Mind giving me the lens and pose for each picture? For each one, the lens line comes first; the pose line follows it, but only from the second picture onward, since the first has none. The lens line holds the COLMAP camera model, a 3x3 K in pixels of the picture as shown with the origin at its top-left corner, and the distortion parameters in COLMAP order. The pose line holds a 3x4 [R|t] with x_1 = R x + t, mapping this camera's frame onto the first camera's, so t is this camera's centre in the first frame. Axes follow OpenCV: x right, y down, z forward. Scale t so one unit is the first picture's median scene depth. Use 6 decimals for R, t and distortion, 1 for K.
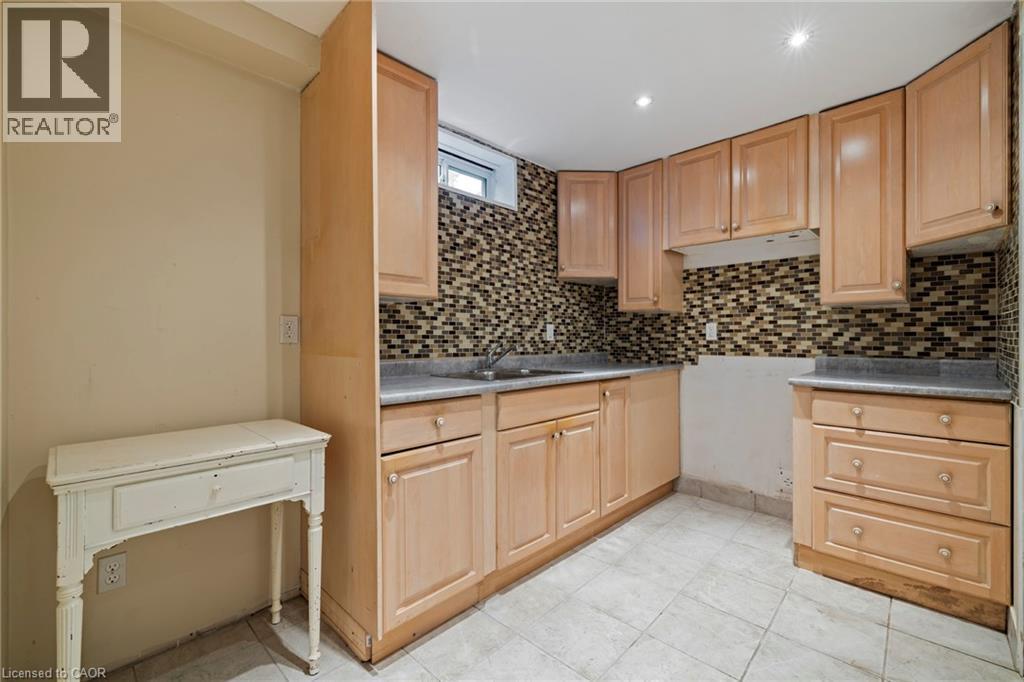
lens RADIAL K [[435.1, 0, 512.0], [0, 435.1, 341.0], [0, 0, 1]] dist [0.001760, 0.000357]
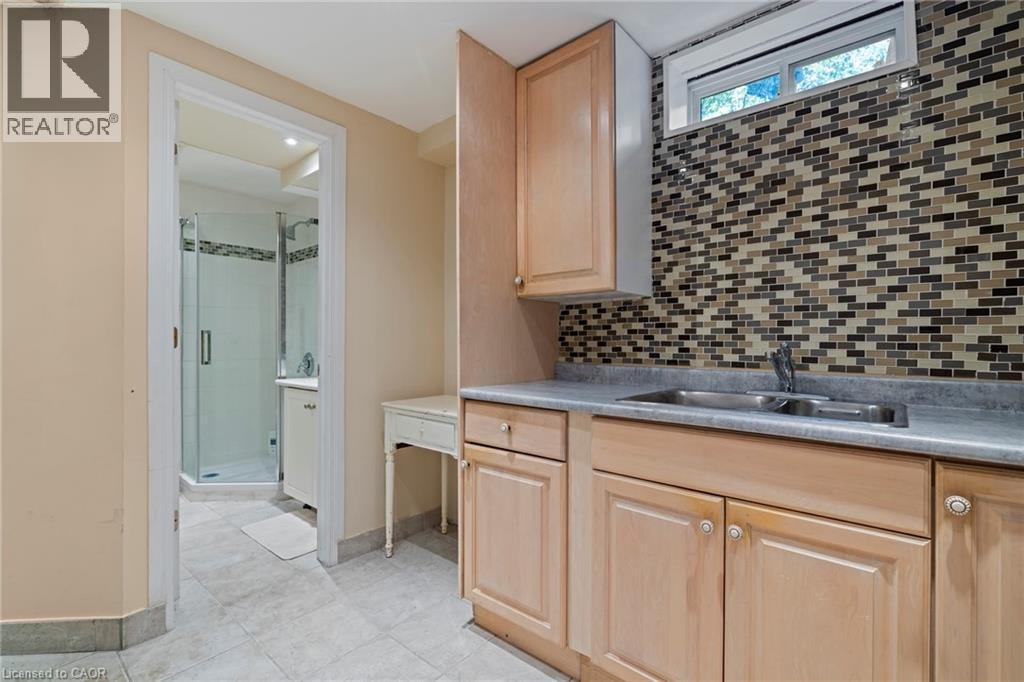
lens RADIAL K [[461.8, 0, 512.0], [0, 461.8, 341.0], [0, 0, 1]] dist [-0.001980, -0.000132]
pose [[0.056385, 0.002817, -0.998405, 0.529930], [-0.006064, 0.999979, 0.002479, -0.003479], [0.998391, 0.005915, 0.056401, 0.603790]]
